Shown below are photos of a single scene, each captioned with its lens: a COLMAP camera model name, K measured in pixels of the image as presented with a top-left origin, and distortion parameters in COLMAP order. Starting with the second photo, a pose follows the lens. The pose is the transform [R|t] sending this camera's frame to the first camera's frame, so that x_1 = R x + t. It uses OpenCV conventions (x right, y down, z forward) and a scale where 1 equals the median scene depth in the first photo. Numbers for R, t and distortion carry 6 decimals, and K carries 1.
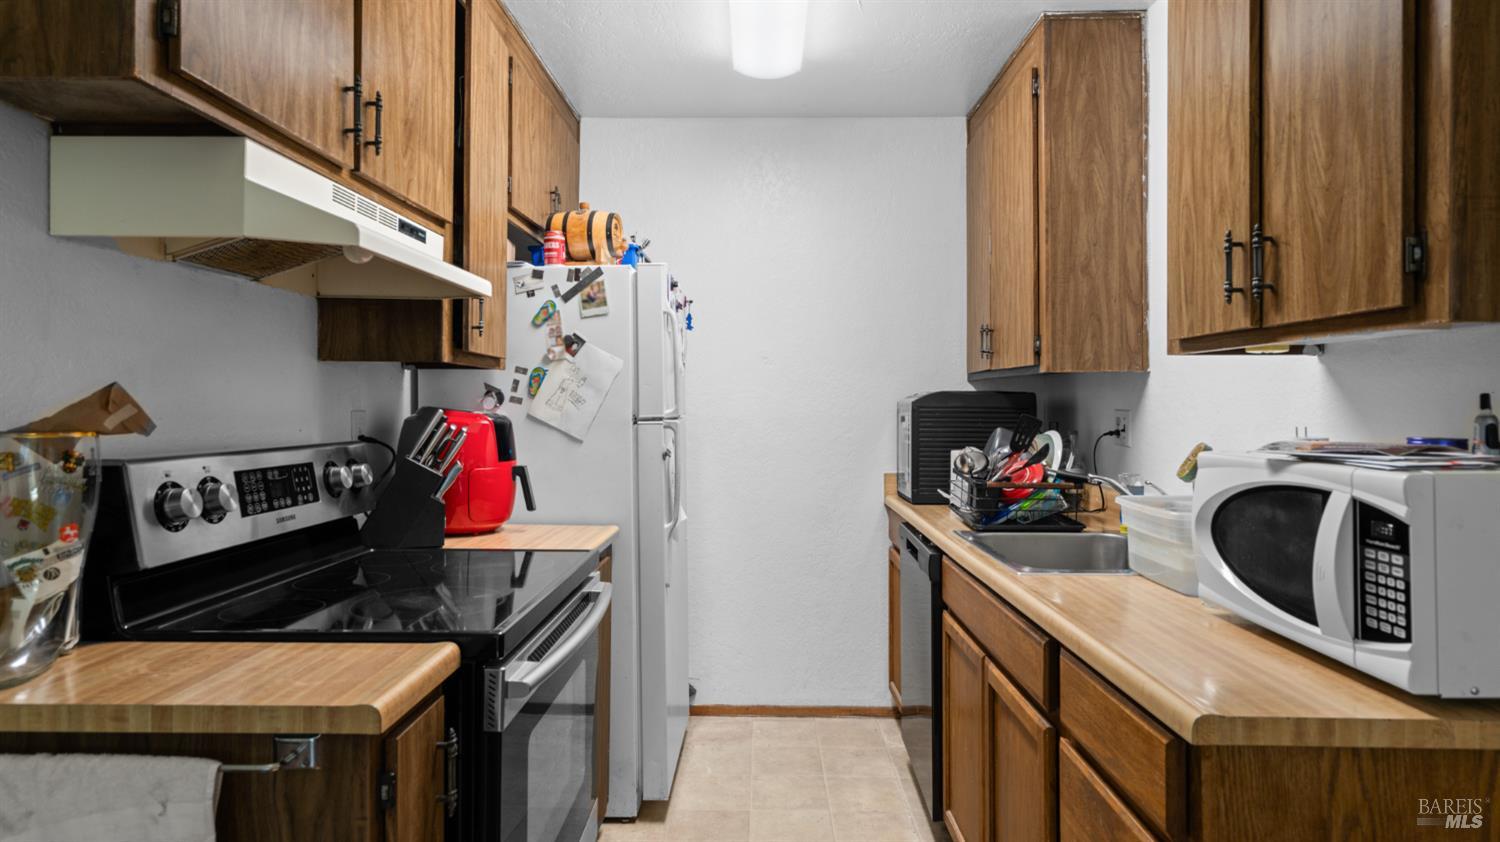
lens RADIAL K [[834.8, 0, 746.3], [0, 834.8, 402.7], [0, 0, 1]] dist [0.002422, 0.000359]
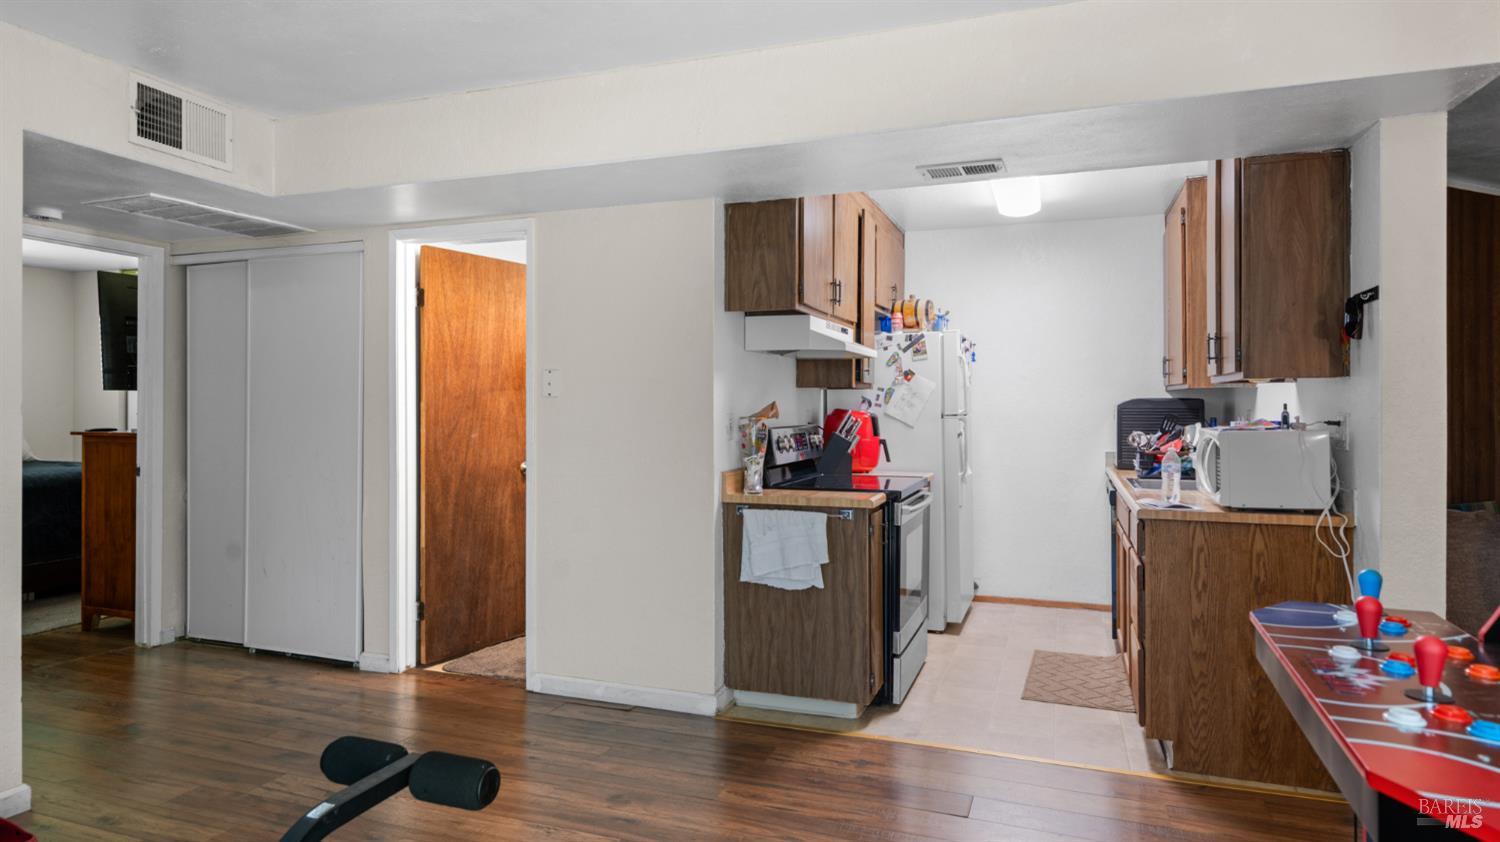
lens RADIAL K [[834.8, 0, 751.5], [0, 834.8, 407.1], [0, 0, 1]] dist [0.002422, 0.000359]
pose [[0.944076, -0.001835, -0.329724, 0.096198], [0.003142, 0.999989, 0.003431, -0.007534], [0.329714, -0.004276, 0.944071, -1.099360]]
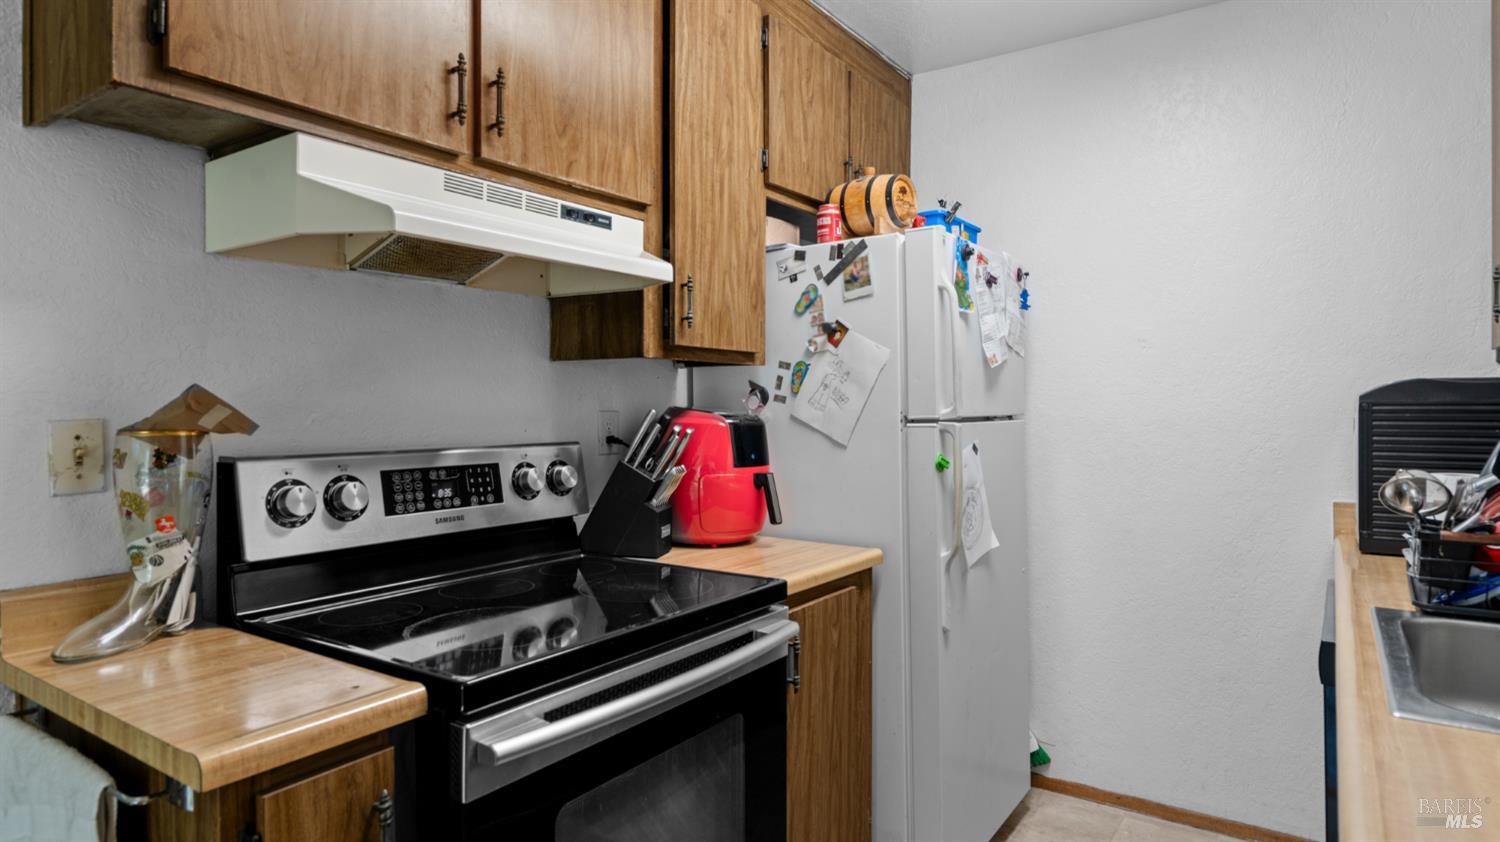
lens RADIAL K [[834.8, 0, 751.7], [0, 834.8, 411.1], [0, 0, 1]] dist [0.002422, 0.000359]
pose [[0.836032, -0.002412, -0.548675, 0.238614], [0.007594, 0.999945, 0.007176, 0.004345], [0.548627, -0.010166, 0.836005, 0.292685]]
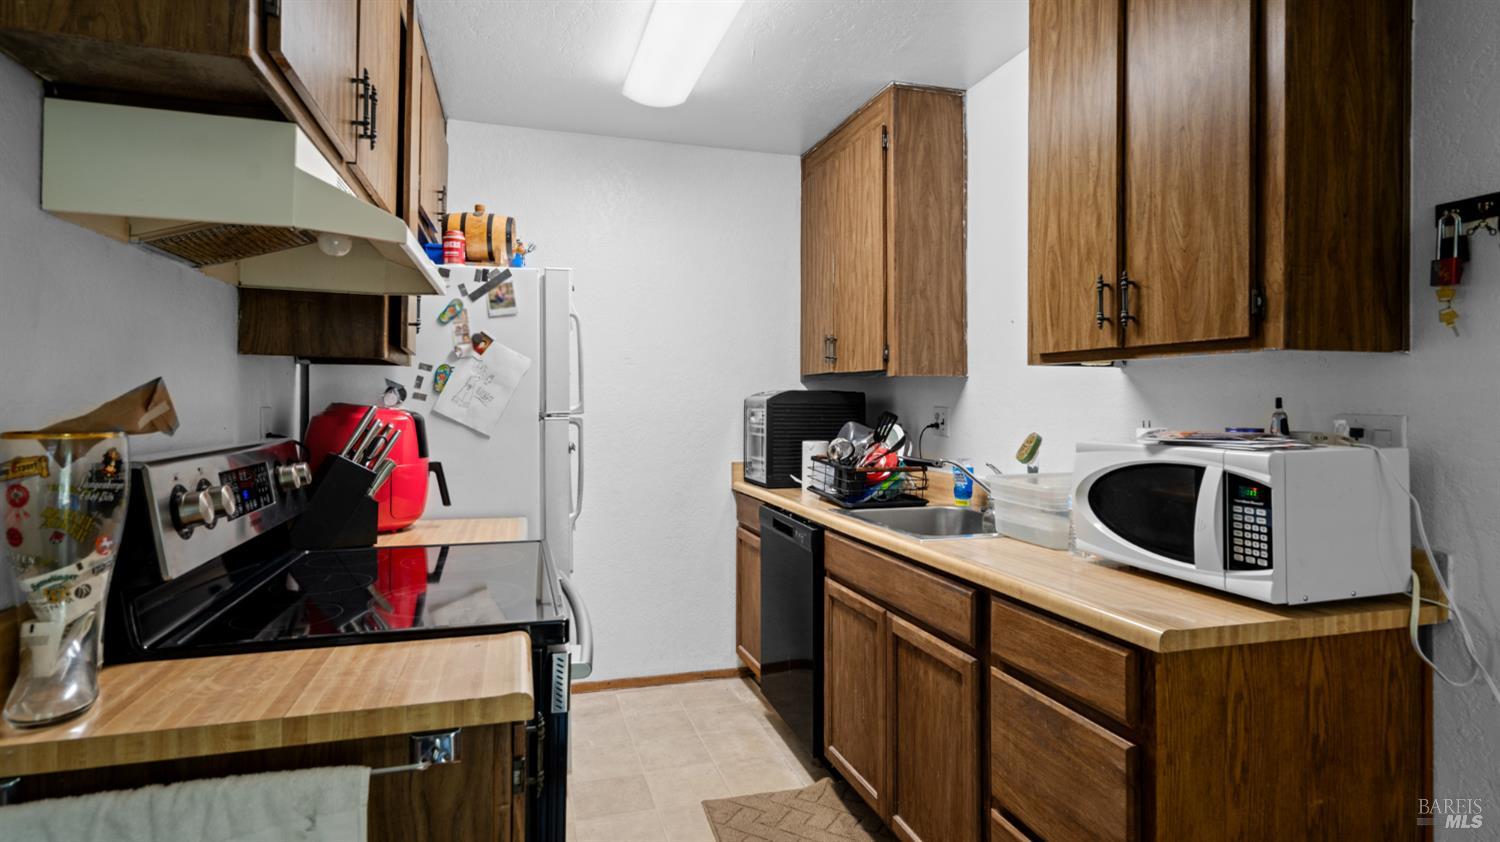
lens RADIAL K [[766.9, 0, 743.0], [0, 766.9, 393.4], [0, 0, 1]] dist [-0.001588, 0.001621]
pose [[0.952429, 0.006862, 0.304682, -0.233253], [-0.004809, 0.999960, -0.007488, -0.002104], [-0.304722, 0.005666, 0.952425, 0.003006]]
